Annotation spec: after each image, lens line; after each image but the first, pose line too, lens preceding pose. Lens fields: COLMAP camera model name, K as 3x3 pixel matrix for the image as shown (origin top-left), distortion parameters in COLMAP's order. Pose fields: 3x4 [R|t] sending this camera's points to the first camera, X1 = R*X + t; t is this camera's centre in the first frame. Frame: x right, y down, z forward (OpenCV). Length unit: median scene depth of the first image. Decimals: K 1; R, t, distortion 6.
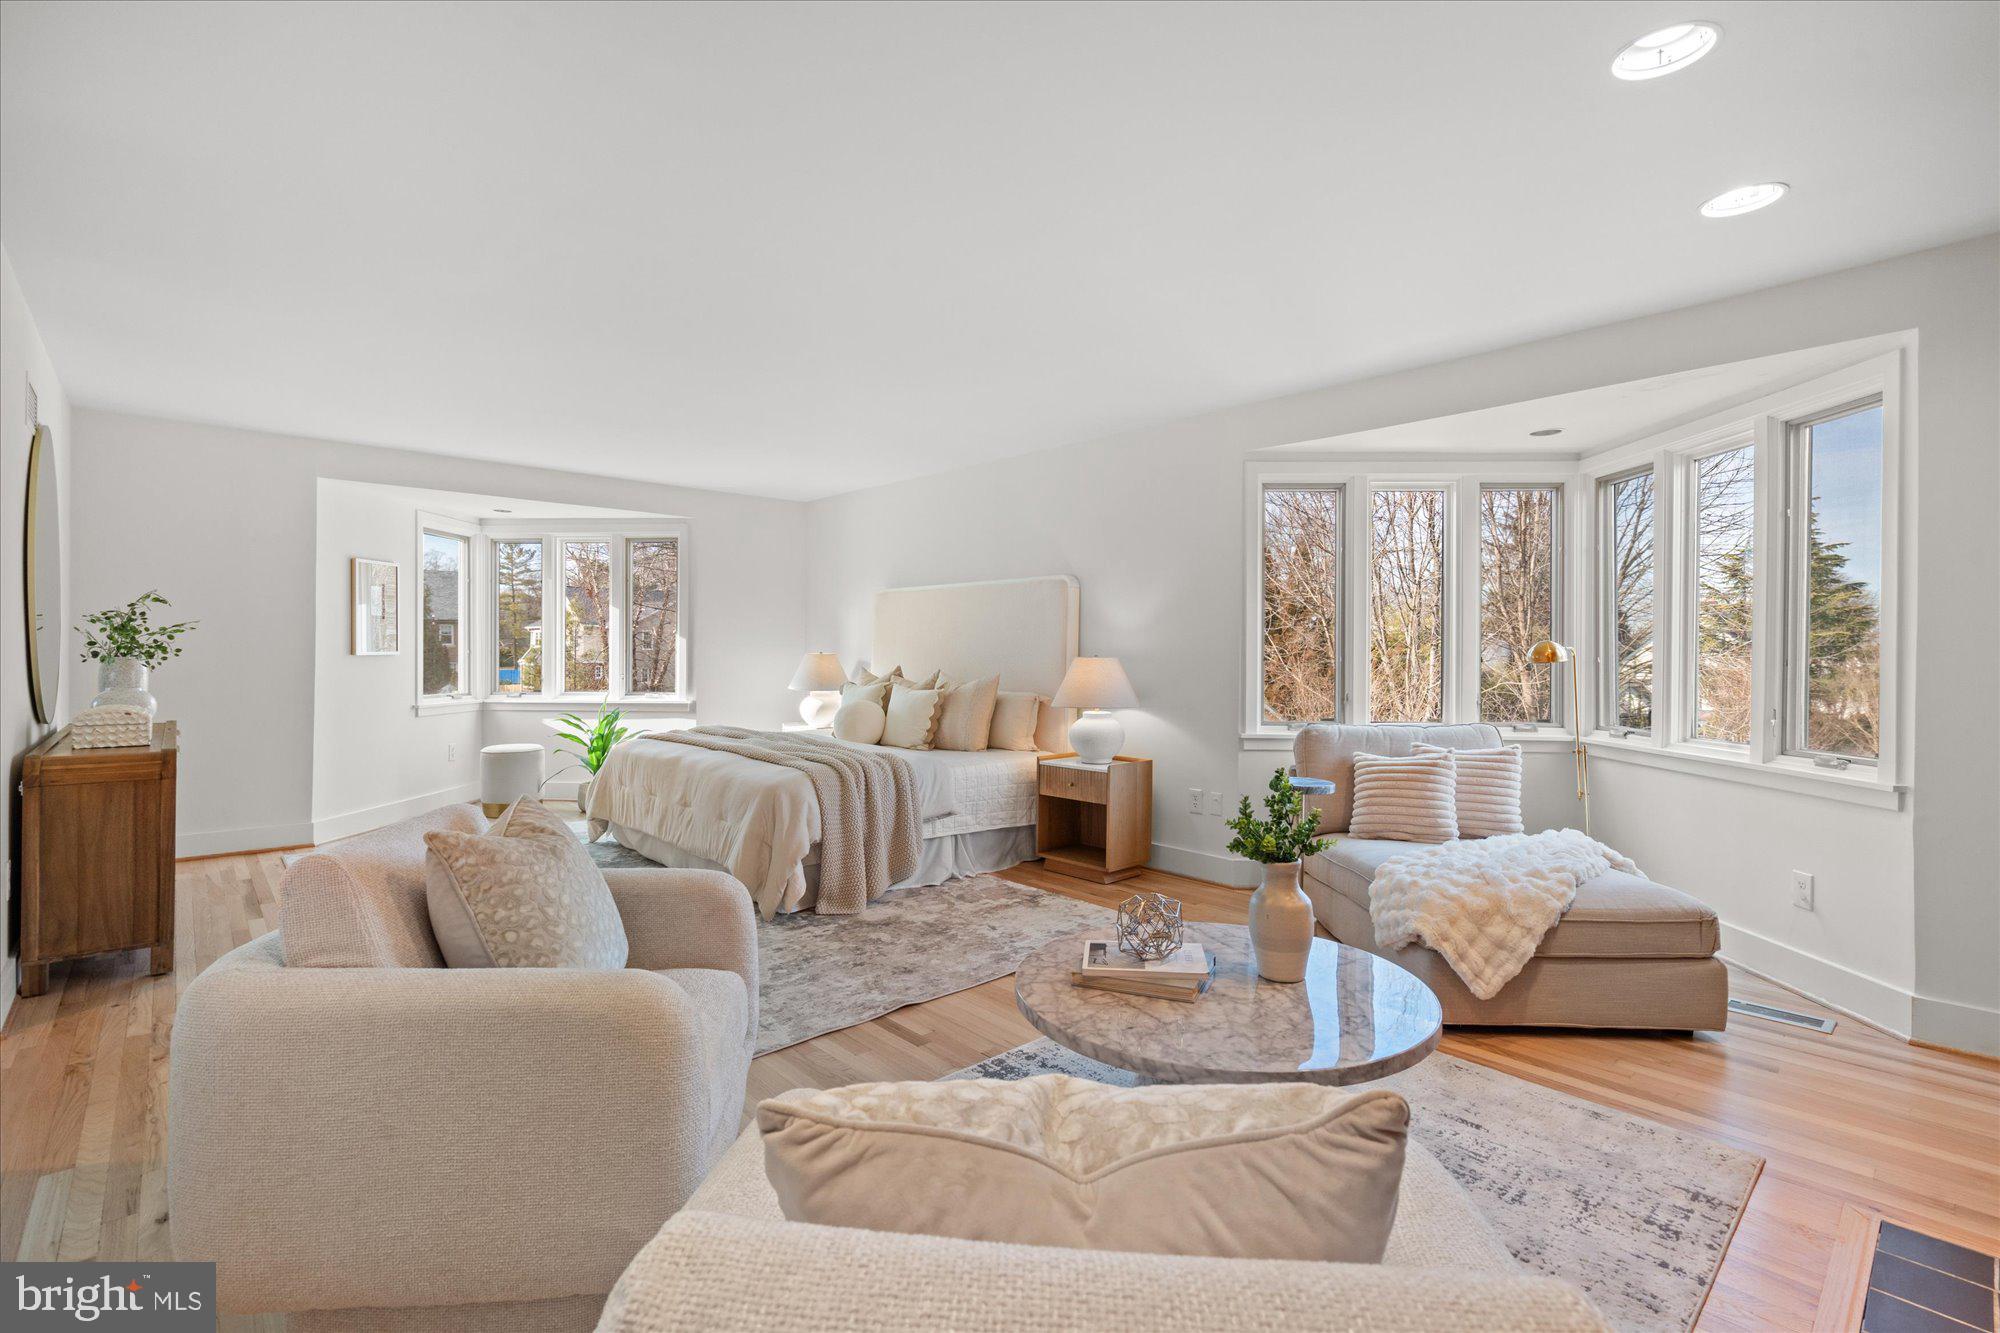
lens RADIAL K [[902.3, 0, 987.0], [0, 902.3, 658.6], [0, 0, 1]] dist [-0.001695, -0.000177]
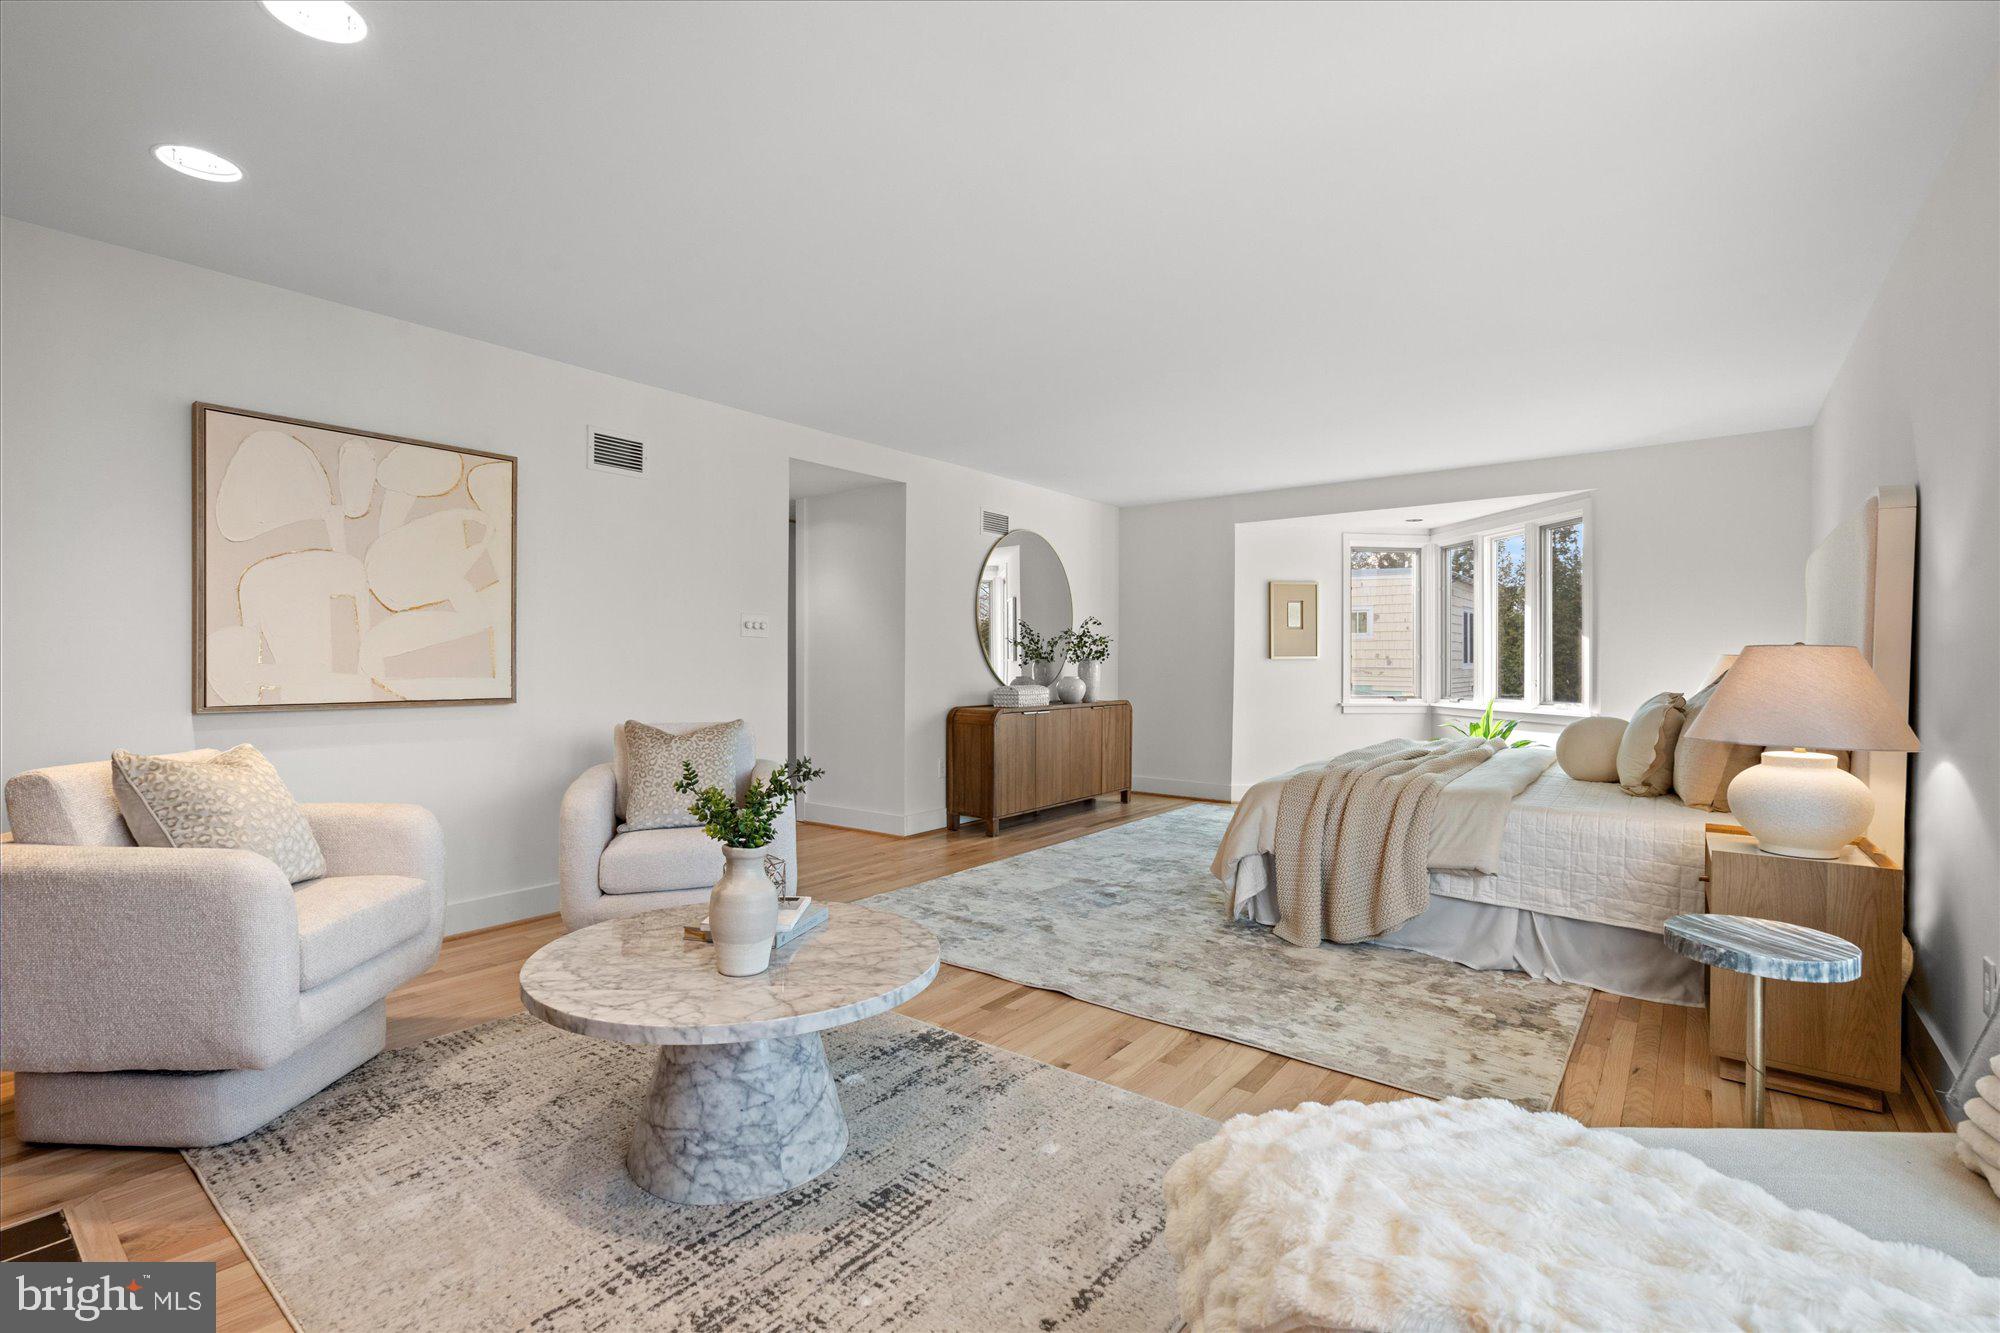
lens RADIAL K [[902.3, 0, 985.5], [0, 902.3, 667.5], [0, 0, 1]] dist [-0.001695, -0.000177]
pose [[0.158301, -0.000225, -0.987391, 0.628065], [-0.010667, 0.999941, -0.001938, 0.019899], [0.987333, 0.010839, 0.158290, 0.536657]]
